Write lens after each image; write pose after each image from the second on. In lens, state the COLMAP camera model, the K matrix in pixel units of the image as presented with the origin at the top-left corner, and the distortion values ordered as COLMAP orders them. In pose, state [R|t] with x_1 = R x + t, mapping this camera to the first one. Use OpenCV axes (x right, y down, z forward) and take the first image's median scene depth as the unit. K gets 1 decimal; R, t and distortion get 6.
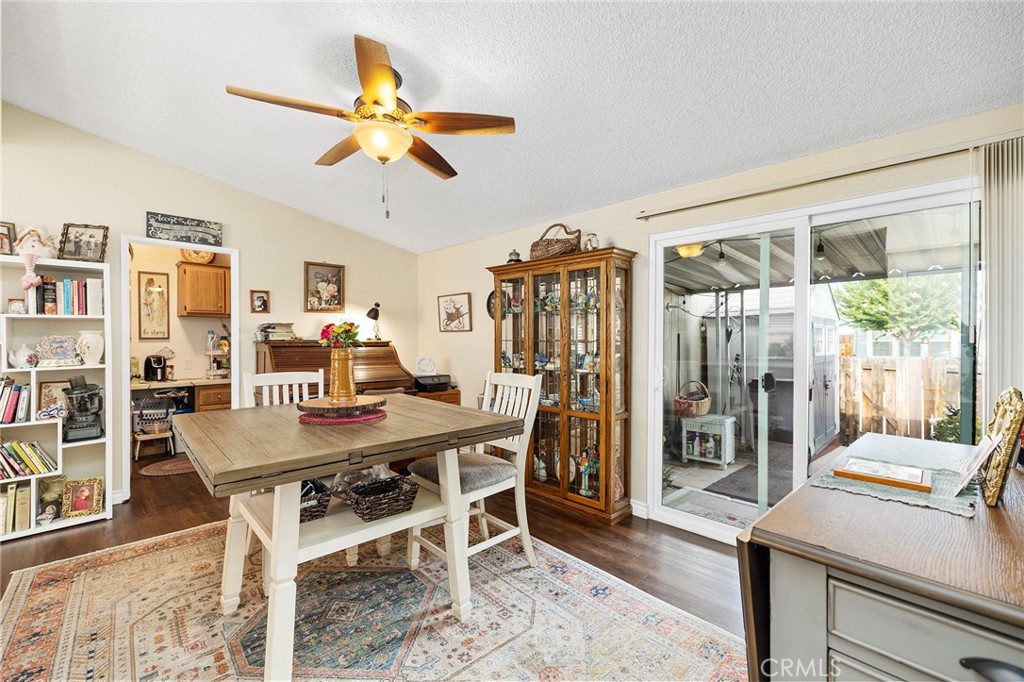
lens RADIAL K [[429.6, 0, 512.0], [0, 429.6, 339.6], [0, 0, 1]] dist [0.001150, 0.000200]
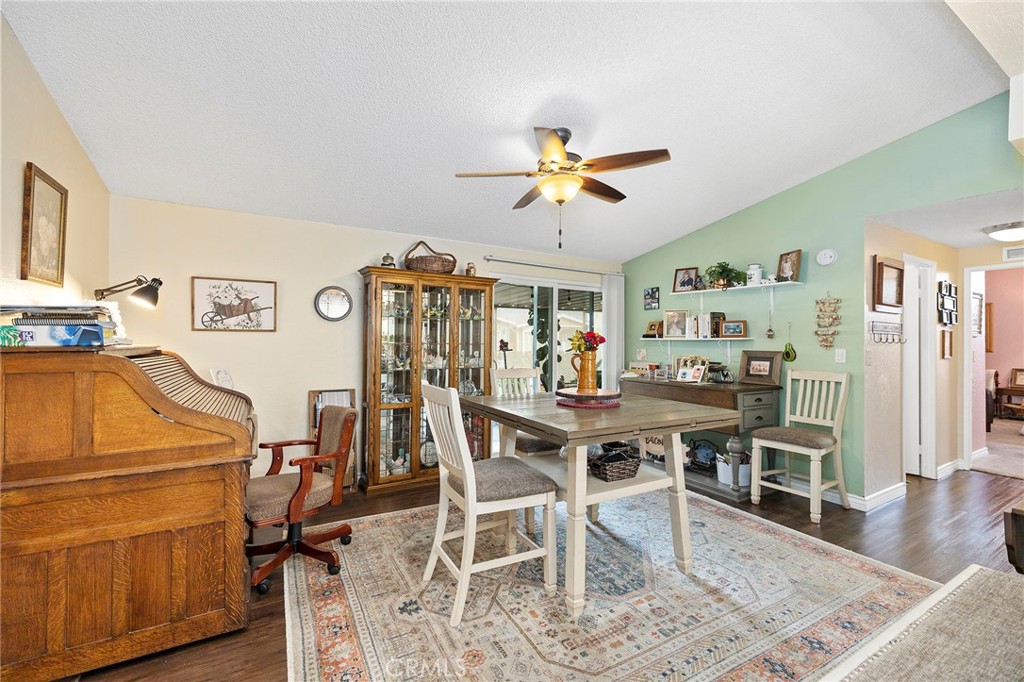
lens RADIAL K [[429.6, 0, 512.0], [0, 429.6, 339.6], [0, 0, 1]] dist [0.001150, 0.000200]
pose [[0.221082, 0.002637, 0.975252, -0.978788], [-0.005929, 0.999981, -0.001359, -0.008396], [-0.975237, -0.005482, 0.221094, 0.537775]]
